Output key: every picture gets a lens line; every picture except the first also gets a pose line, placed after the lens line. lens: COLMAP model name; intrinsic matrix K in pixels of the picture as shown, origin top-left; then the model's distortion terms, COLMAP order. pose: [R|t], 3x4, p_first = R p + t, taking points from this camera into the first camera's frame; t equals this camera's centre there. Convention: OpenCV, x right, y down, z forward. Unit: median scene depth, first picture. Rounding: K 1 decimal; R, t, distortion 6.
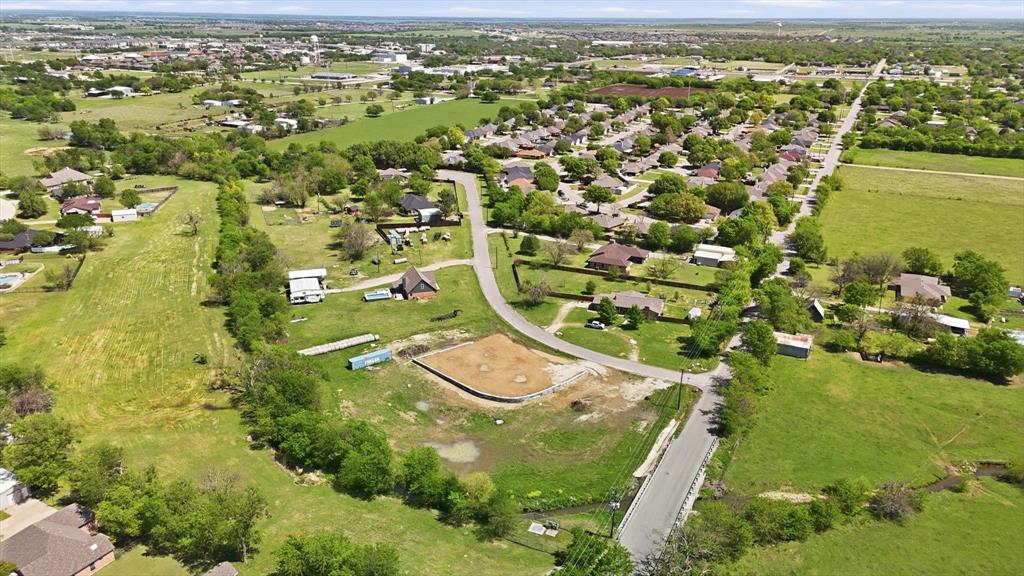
lens RADIAL K [[747.4, 0, 515.7], [0, 747.4, 287.7], [0, 0, 1]] dist [0.076960, -0.072668]
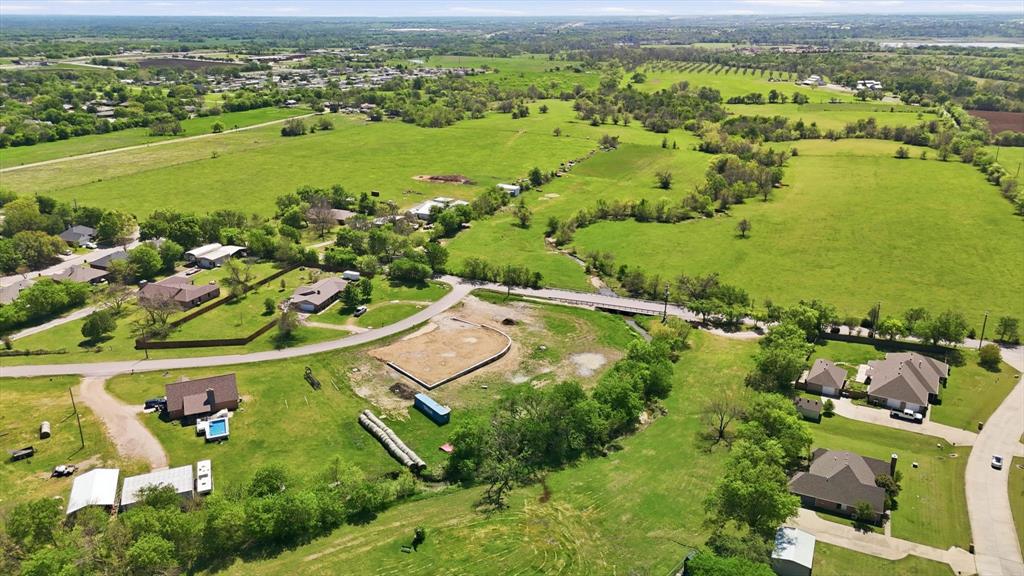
lens RADIAL K [[747.4, 0, 514.3], [0, 747.4, 288.8], [0, 0, 1]] dist [0.076960, -0.072668]
pose [[-0.071068, -0.349156, 0.934366, -0.807863], [0.339337, 0.872399, 0.351810, -0.250849], [-0.937977, 0.342067, 0.056482, 0.677479]]
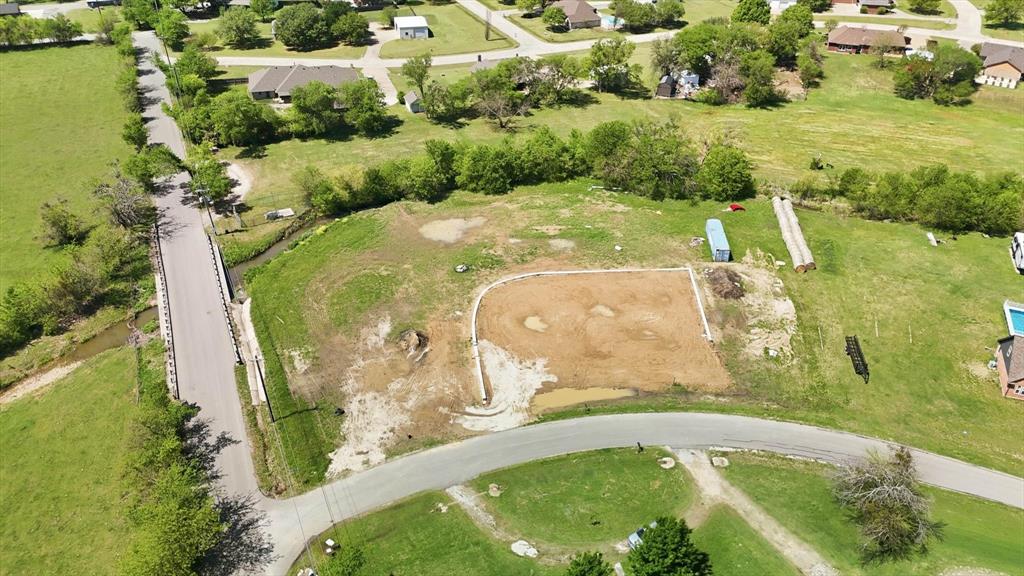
lens RADIAL K [[747.4, 0, 512.6], [0, 747.4, 289.9], [0, 0, 1]] dist [0.076960, -0.072668]
pose [[-0.638012, 0.415866, -0.648071, 0.311936], [-0.281034, 0.657812, 0.698787, -0.243121], [0.716911, 0.627965, -0.302820, 0.916938]]
